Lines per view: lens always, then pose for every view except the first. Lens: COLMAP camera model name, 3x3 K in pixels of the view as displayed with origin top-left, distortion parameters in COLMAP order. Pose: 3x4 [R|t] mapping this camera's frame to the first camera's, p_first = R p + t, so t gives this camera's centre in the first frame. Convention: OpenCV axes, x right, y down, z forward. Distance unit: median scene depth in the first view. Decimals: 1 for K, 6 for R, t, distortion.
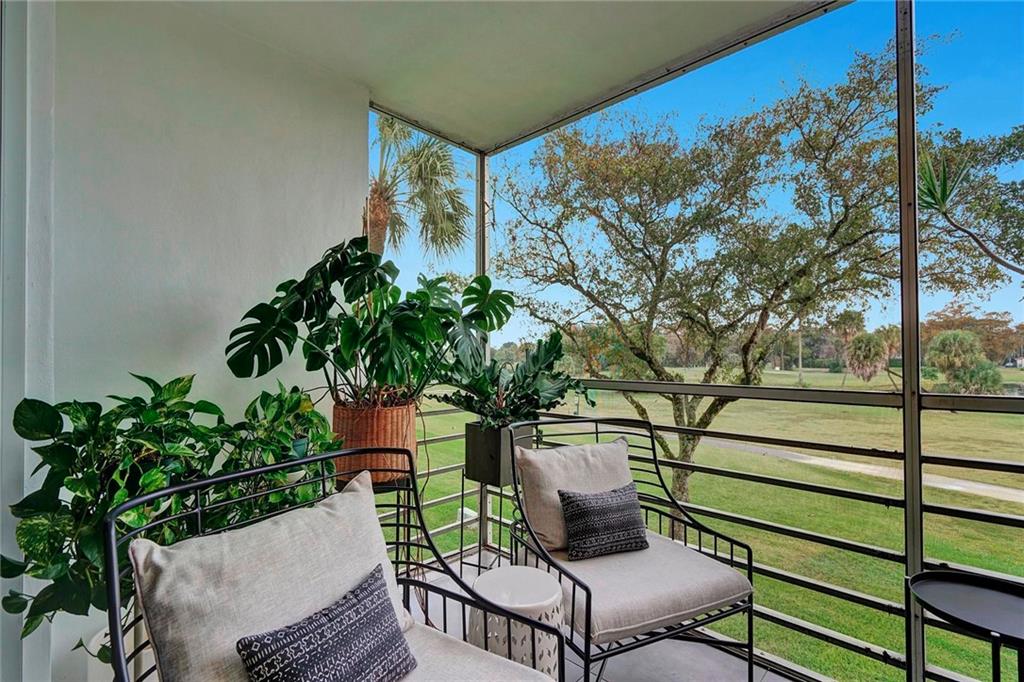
lens RADIAL K [[460.0, 0, 511.0], [0, 460.0, 352.5], [0, 0, 1]] dist [-0.003504, 0.002120]
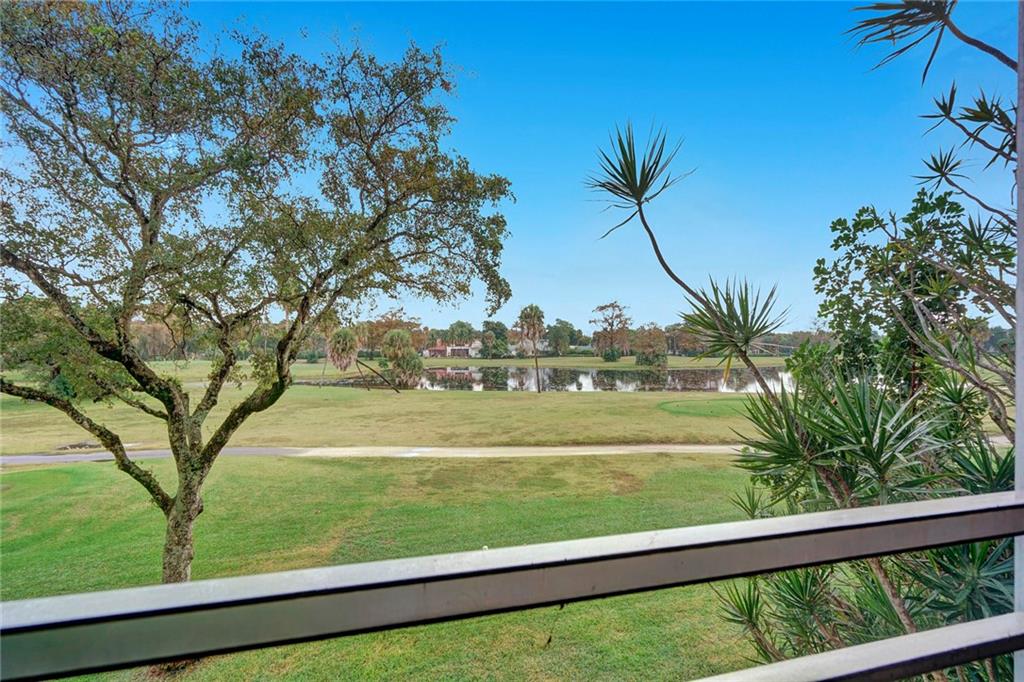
lens RADIAL K [[460.0, 0, 506.2], [0, 460.0, 347.1], [0, 0, 1]] dist [-0.003504, 0.002120]
pose [[0.520316, 0.005088, 0.853958, 0.022322], [-0.011293, 0.999936, 0.000923, -0.008791], [-0.853899, -0.010124, 0.520340, 0.189089]]
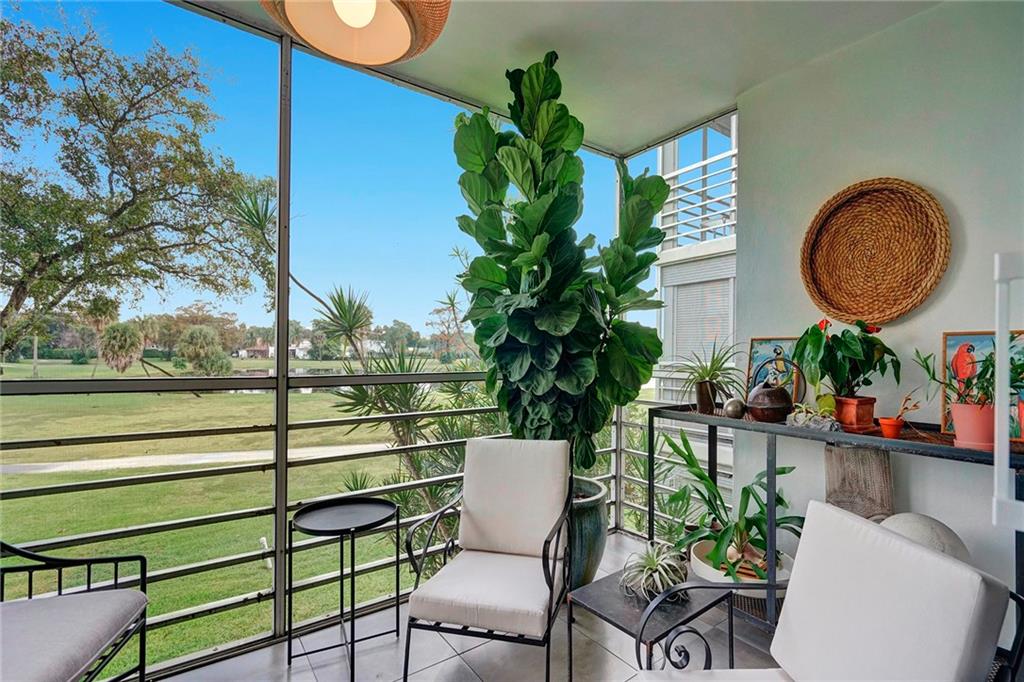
lens RADIAL K [[460.0, 0, 513.8], [0, 460.0, 350.8], [0, 0, 1]] dist [-0.003504, 0.002120]
pose [[0.194082, 0.008431, 0.980949, -0.036753], [-0.024993, 0.999681, -0.003647, 0.000971], [-0.980667, -0.023809, 0.194231, 0.019862]]
